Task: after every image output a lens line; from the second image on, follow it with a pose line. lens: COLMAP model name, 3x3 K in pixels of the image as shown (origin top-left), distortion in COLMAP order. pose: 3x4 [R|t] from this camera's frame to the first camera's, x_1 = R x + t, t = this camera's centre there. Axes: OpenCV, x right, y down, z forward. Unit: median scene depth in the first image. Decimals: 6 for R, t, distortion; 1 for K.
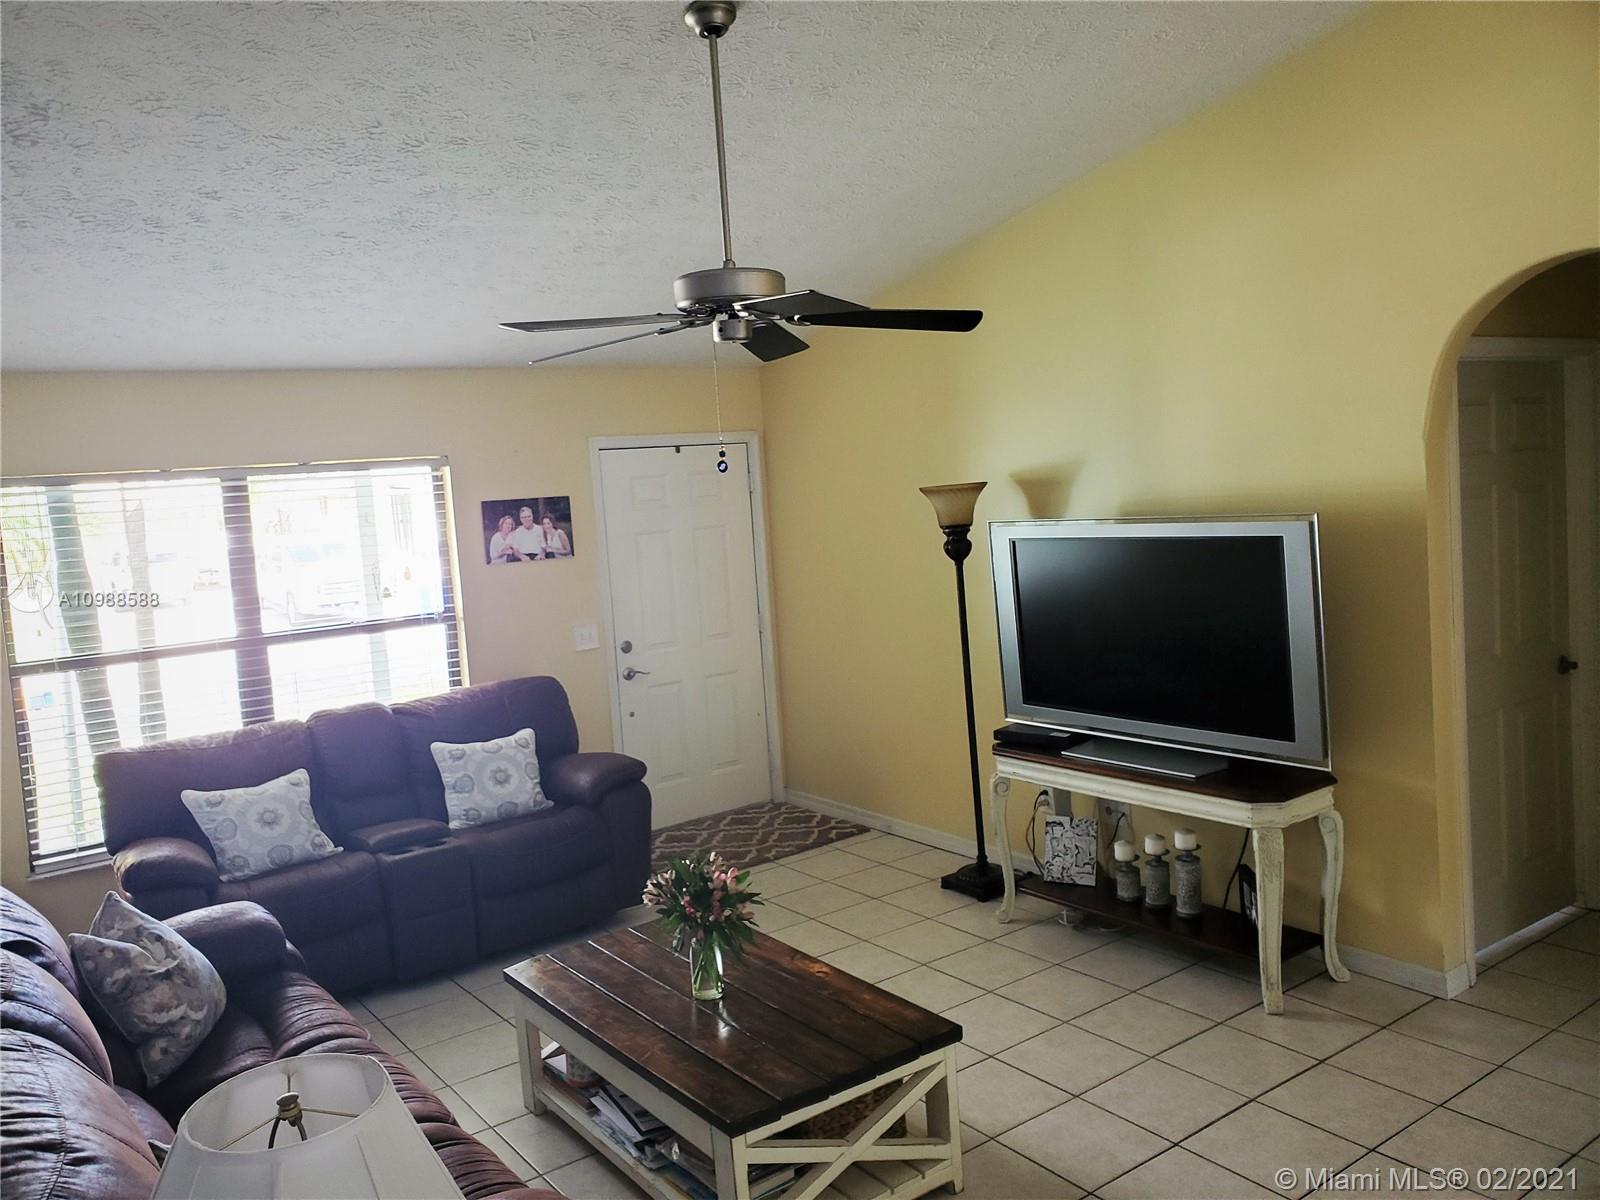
lens RADIAL K [[1238.7, 0, 793.1], [0, 1238.7, 570.2], [0, 0, 1]] dist [0.017112, -0.016724]
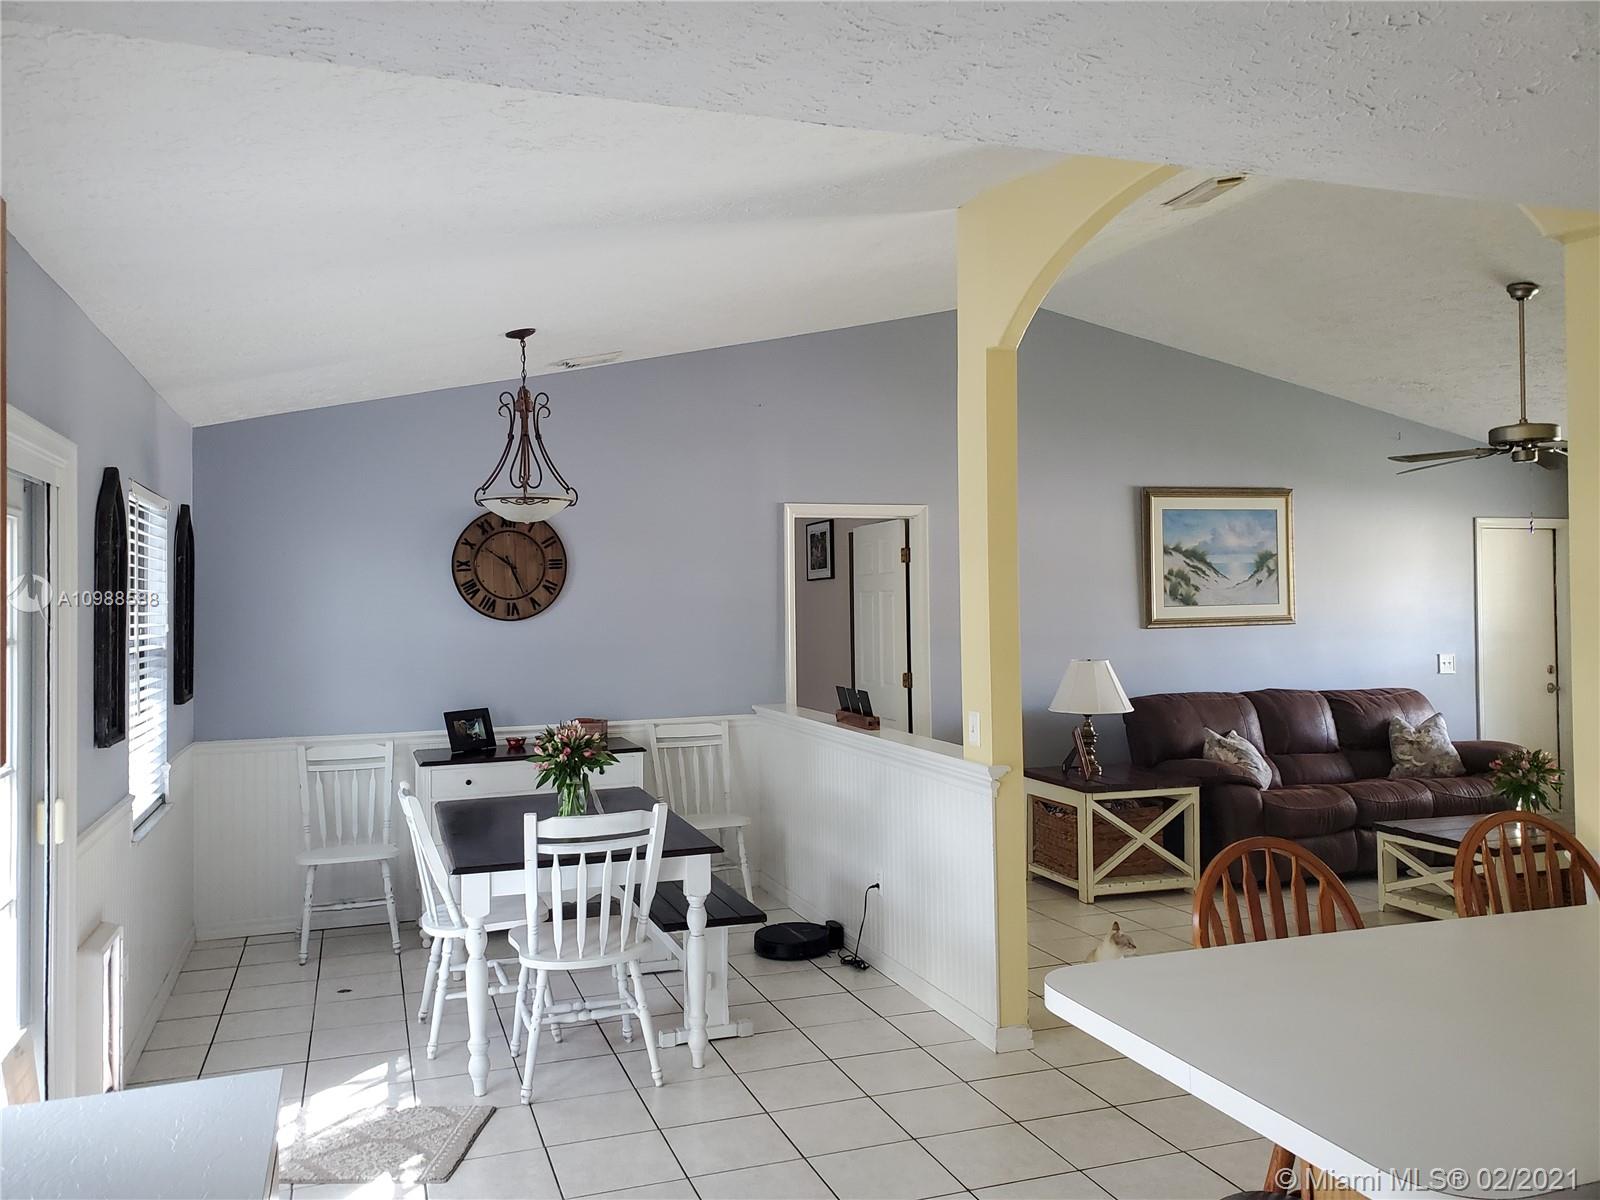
lens RADIAL K [[1238.7, 0, 801.7], [0, 1238.7, 574.2], [0, 0, 1]] dist [0.017112, -0.016724]
pose [[-0.266675, 0.050614, -0.962456, 1.152564], [-0.048375, 0.996658, 0.065816, -0.051078], [0.962572, 0.064110, -0.263336, 0.272782]]
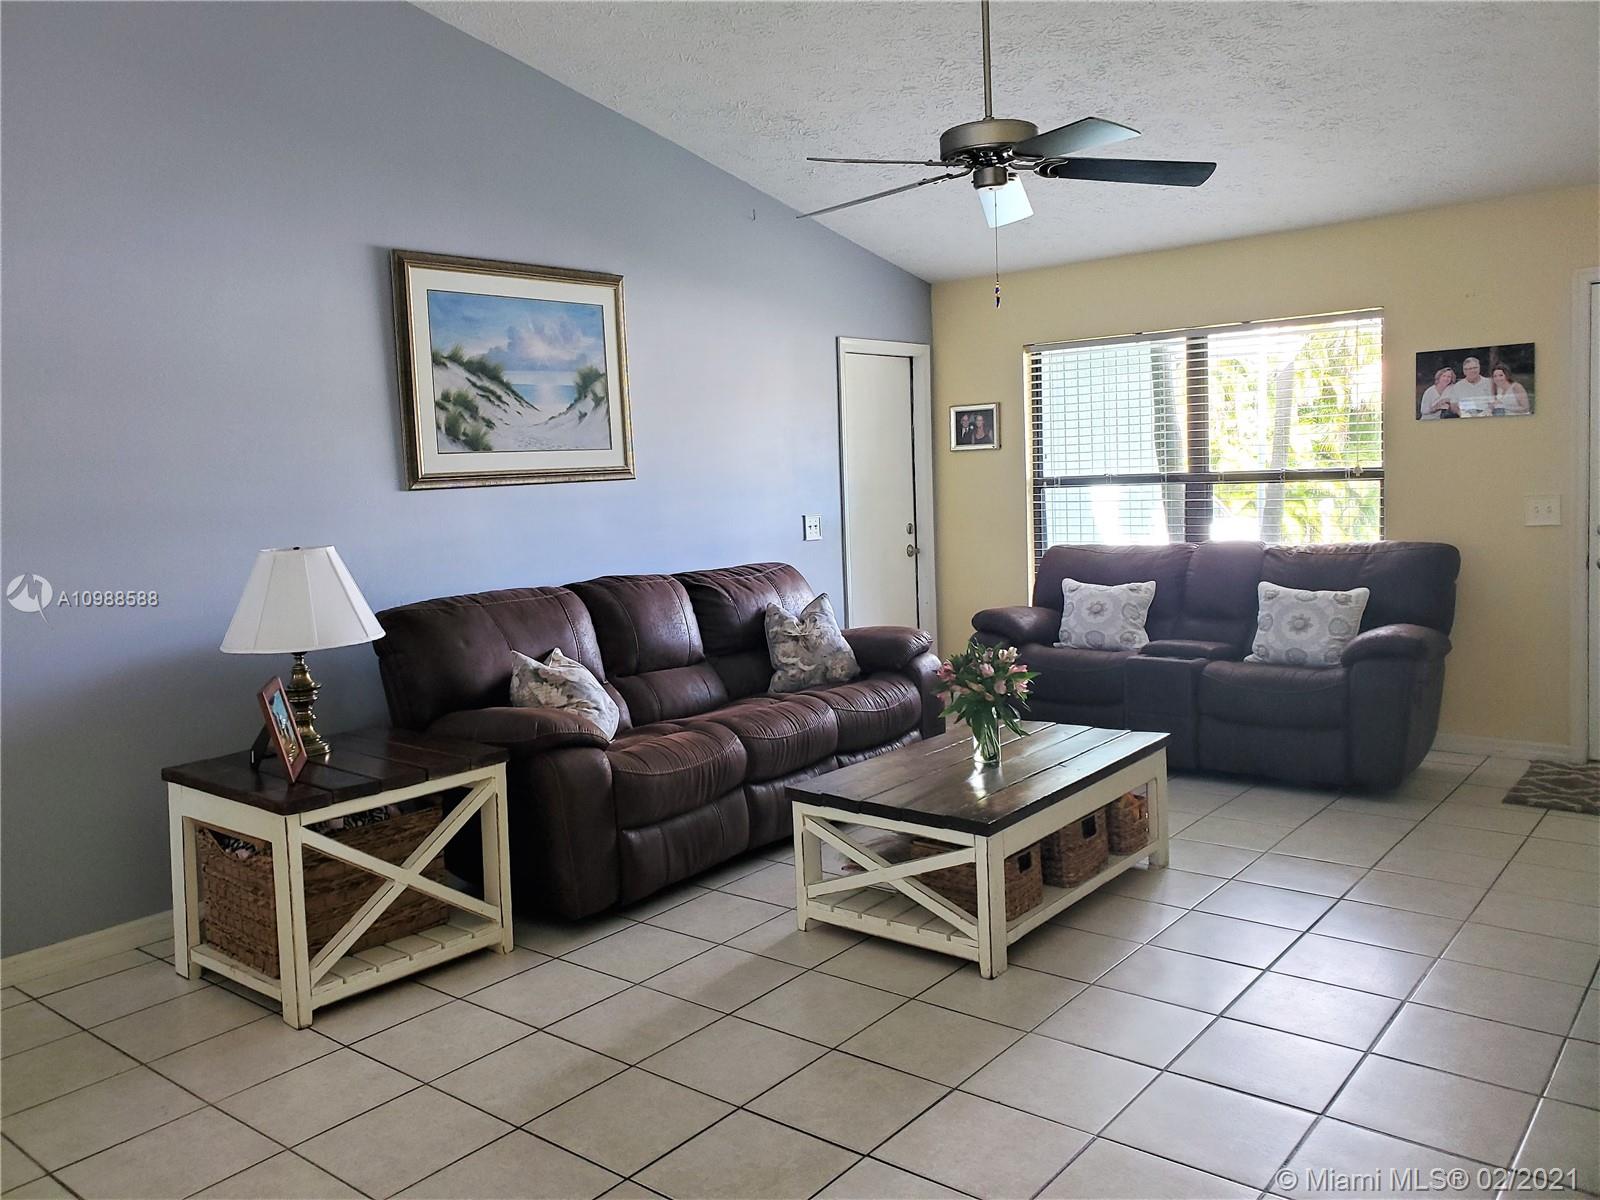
lens RADIAL K [[1238.7, 0, 771.1], [0, 1238.7, 573.8], [0, 0, 1]] dist [0.017112, -0.016724]
pose [[0.250769, 0.136633, -0.958356, 0.594920], [-0.051475, 0.990471, 0.127743, 0.016973], [0.966677, 0.017297, 0.255413, 0.304221]]
